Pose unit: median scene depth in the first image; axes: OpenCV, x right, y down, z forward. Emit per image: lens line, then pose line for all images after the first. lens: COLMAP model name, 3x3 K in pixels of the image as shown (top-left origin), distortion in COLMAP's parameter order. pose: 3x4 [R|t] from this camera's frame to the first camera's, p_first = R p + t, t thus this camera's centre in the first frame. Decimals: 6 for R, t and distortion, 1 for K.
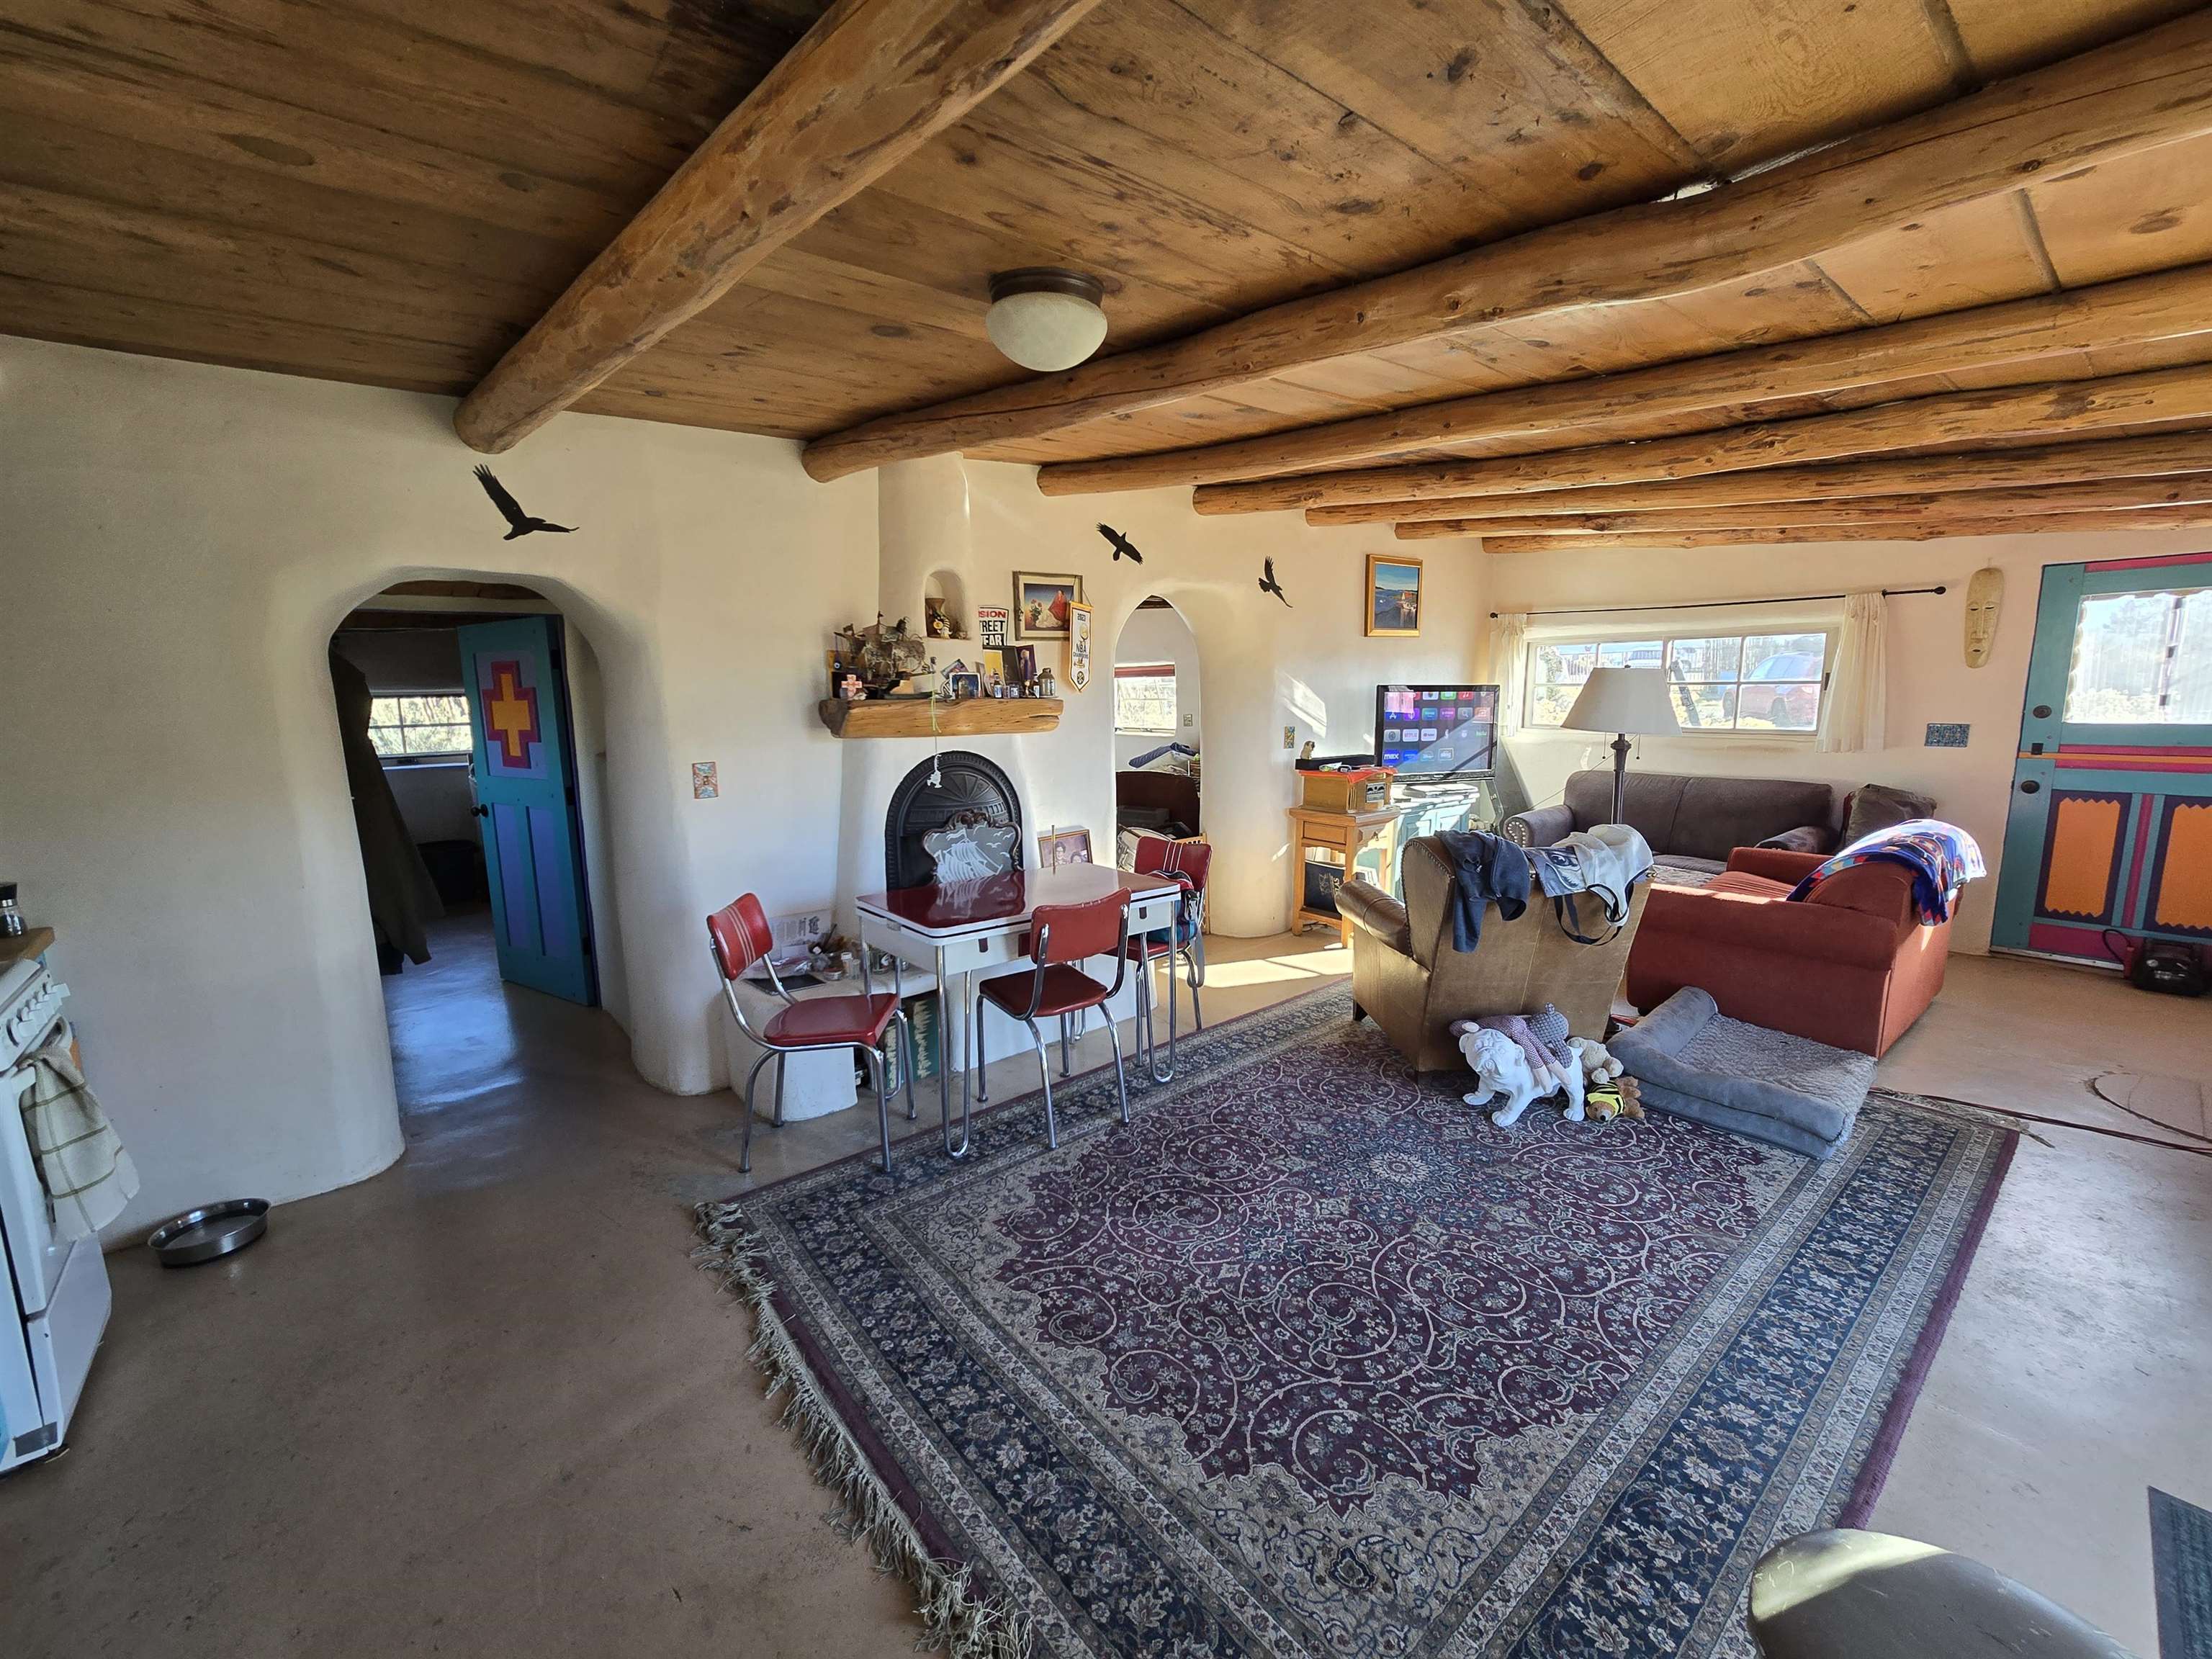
lens RADIAL K [[901.2, 0, 1094.8], [0, 901.2, 830.0], [0, 0, 1]] dist [-0.004969, 0.001400]
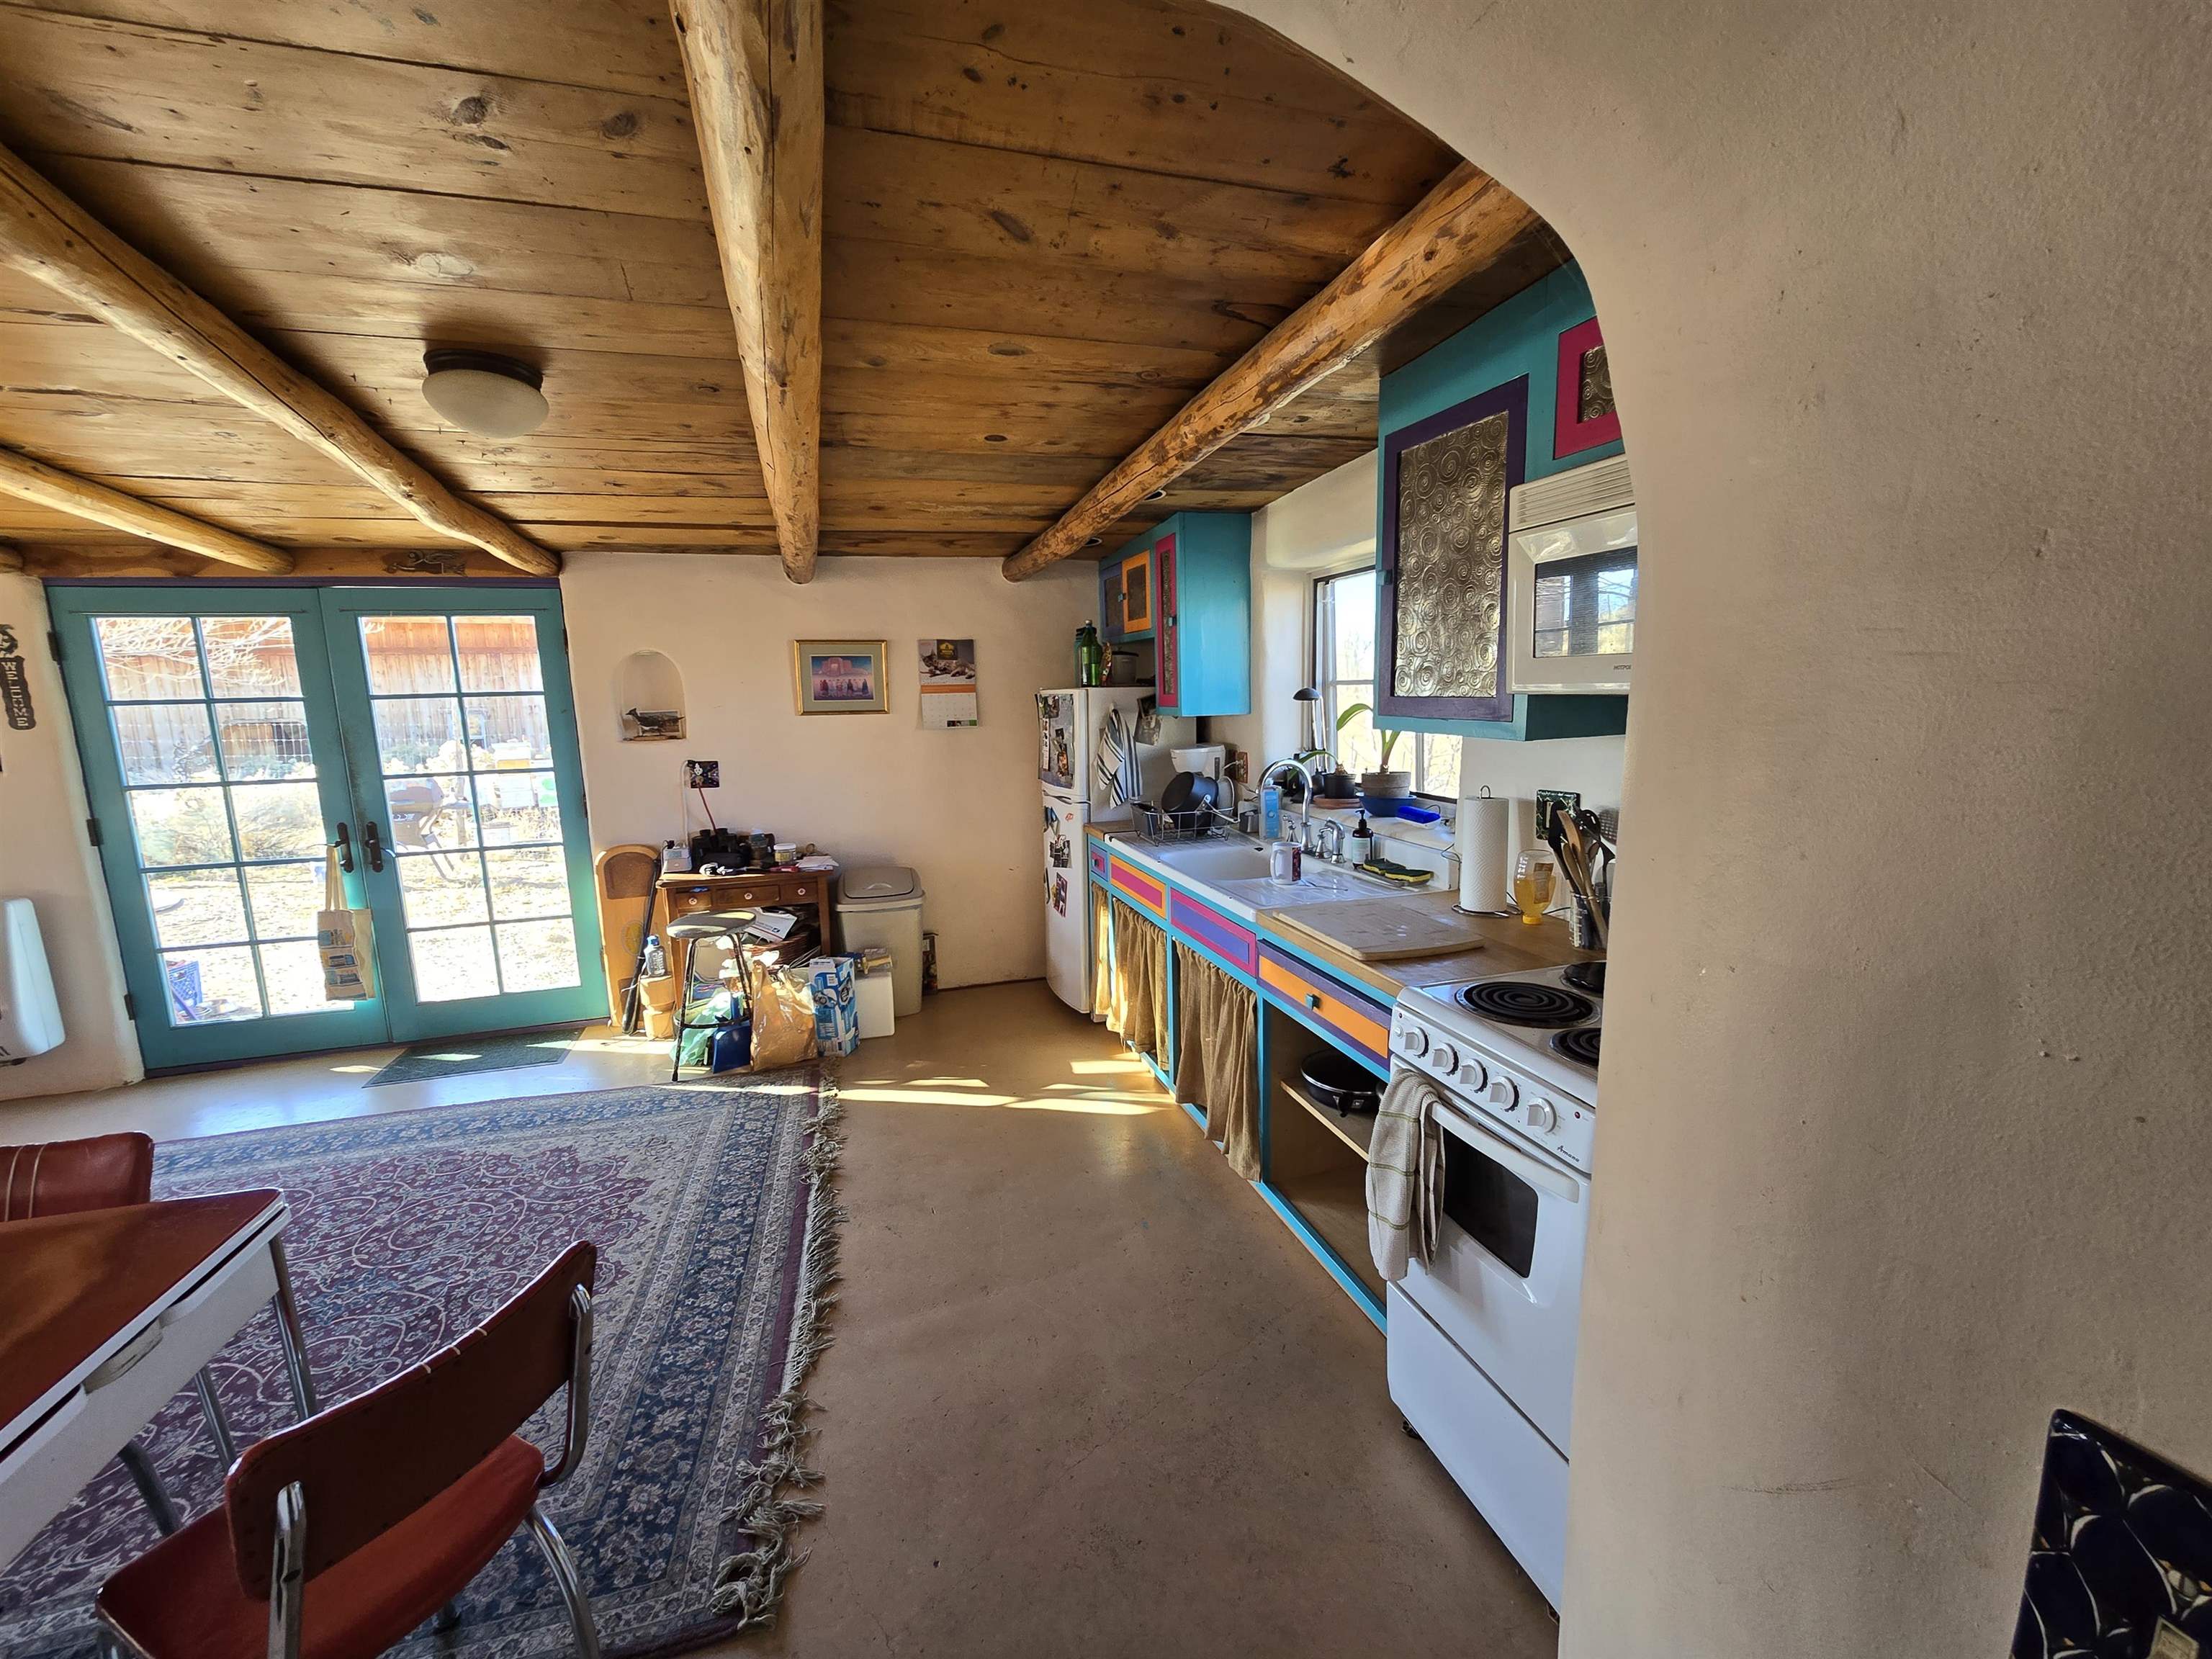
lens RADIAL K [[901.2, 0, 1096.4], [0, 901.2, 834.2], [0, 0, 1]] dist [-0.004969, 0.001400]
pose [[-0.908618, -0.029532, 0.416582, -0.869209], [0.101999, 0.951596, 0.289932, -0.198945], [-0.404981, 0.305928, -0.861626, 1.278514]]
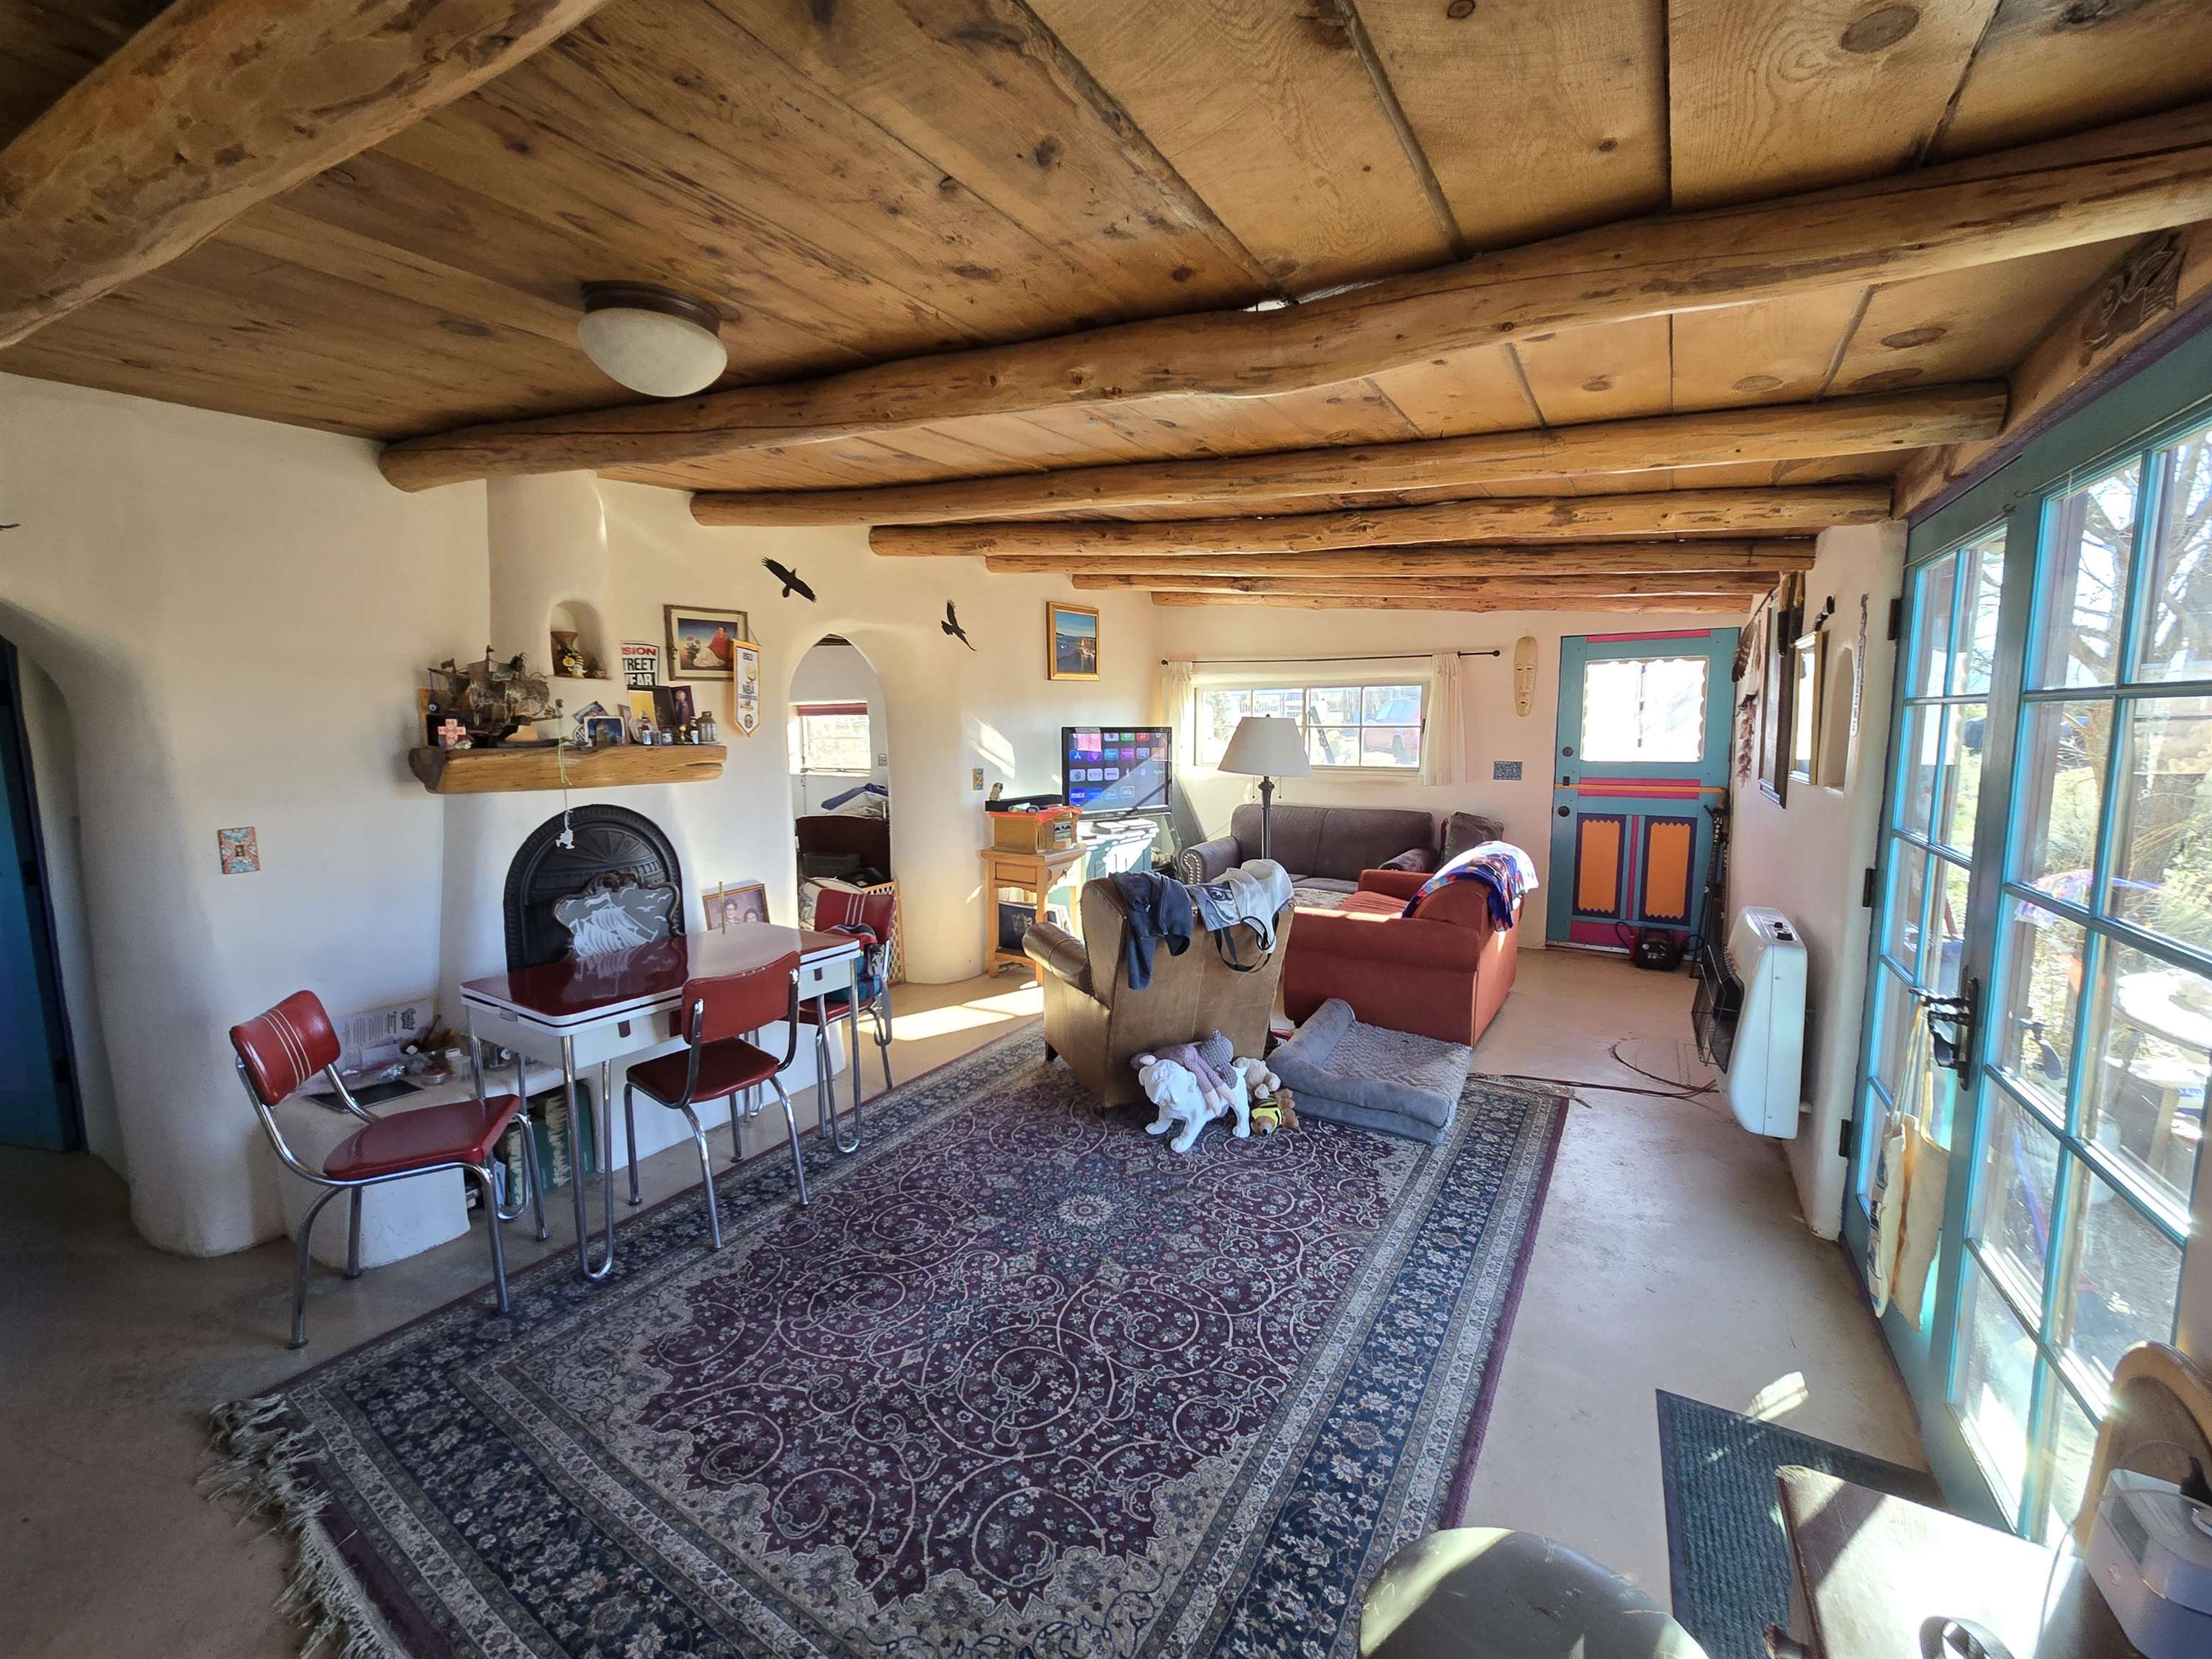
lens RADIAL K [[901.2, 0, 1089.2], [0, 901.2, 829.3], [0, 0, 1]] dist [-0.004969, 0.001400]
pose [[0.950901, -0.031044, 0.307935, 0.047980], [0.042924, 0.998570, -0.031880, -0.021024], [-0.306505, 0.043532, 0.950873, 0.020963]]
